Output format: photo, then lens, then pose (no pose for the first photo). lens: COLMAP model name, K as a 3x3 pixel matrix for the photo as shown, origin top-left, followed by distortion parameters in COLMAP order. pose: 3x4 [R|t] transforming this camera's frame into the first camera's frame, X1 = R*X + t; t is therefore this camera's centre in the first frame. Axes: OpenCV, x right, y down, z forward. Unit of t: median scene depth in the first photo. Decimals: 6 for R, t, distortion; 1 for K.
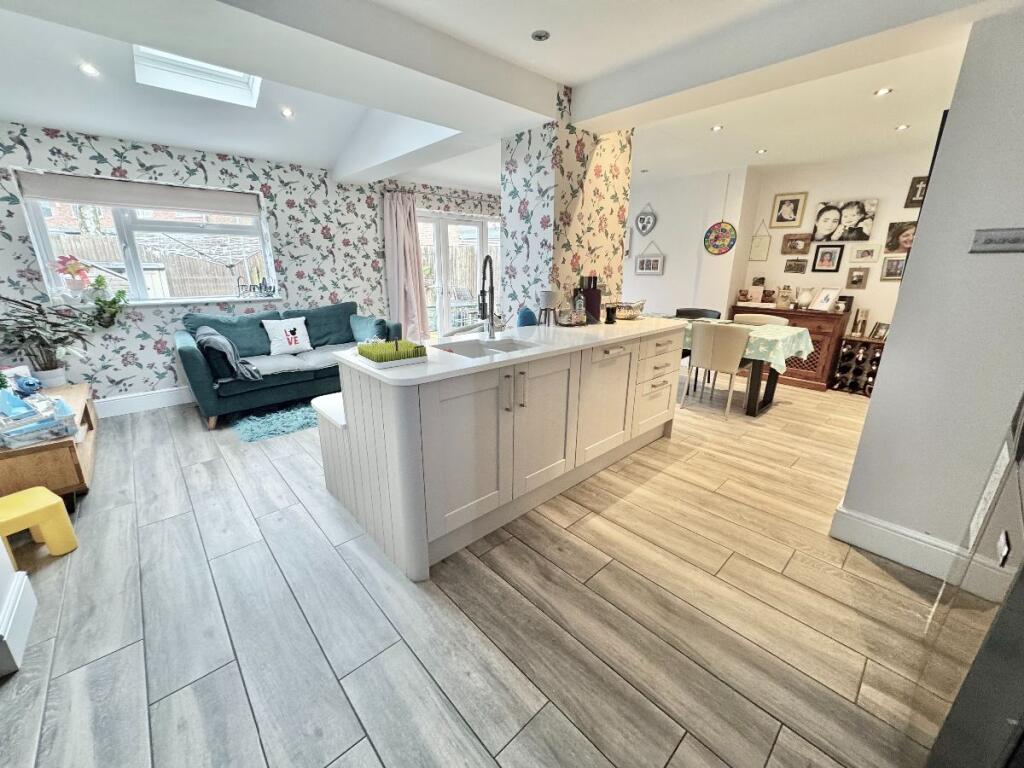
lens RADIAL K [[408.4, 0, 510.5], [0, 408.4, 382.2], [0, 0, 1]] dist [-0.001110, 0.000008]
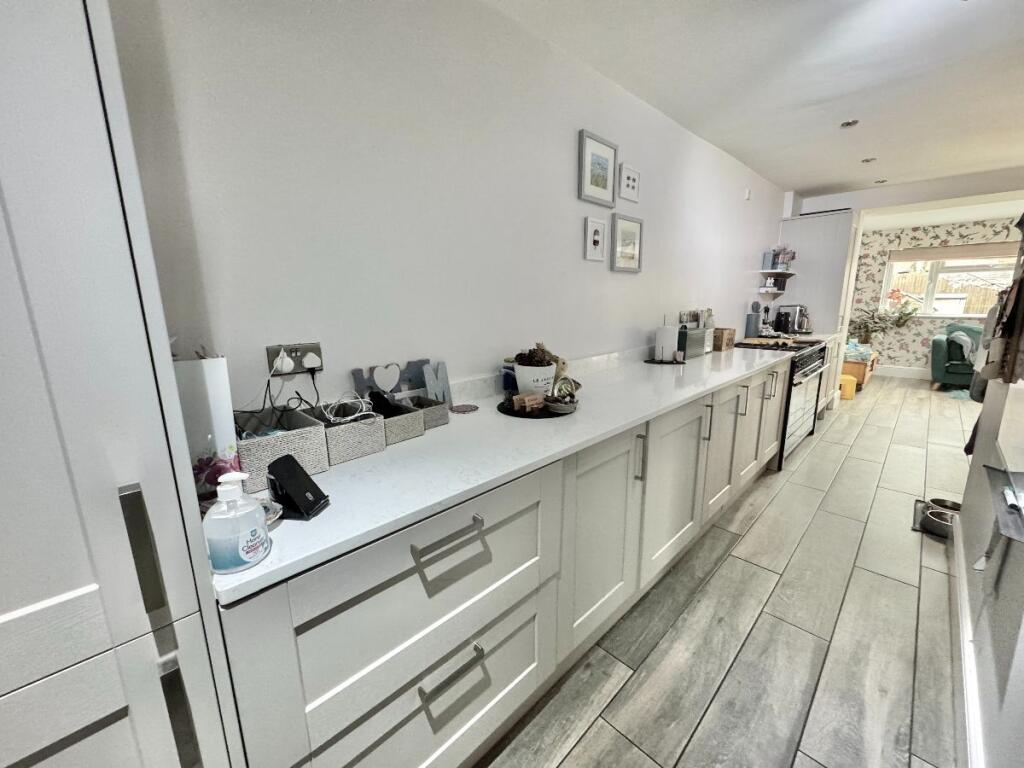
lens RADIAL K [[408.4, 0, 510.2], [0, 408.4, 382.2], [0, 0, 1]] dist [-0.001110, 0.000008]
pose [[0.030550, 0.194626, -0.980402, 0.799873], [-0.268021, 0.946534, 0.179551, 0.237028], [0.962928, 0.257283, 0.081081, -0.767230]]
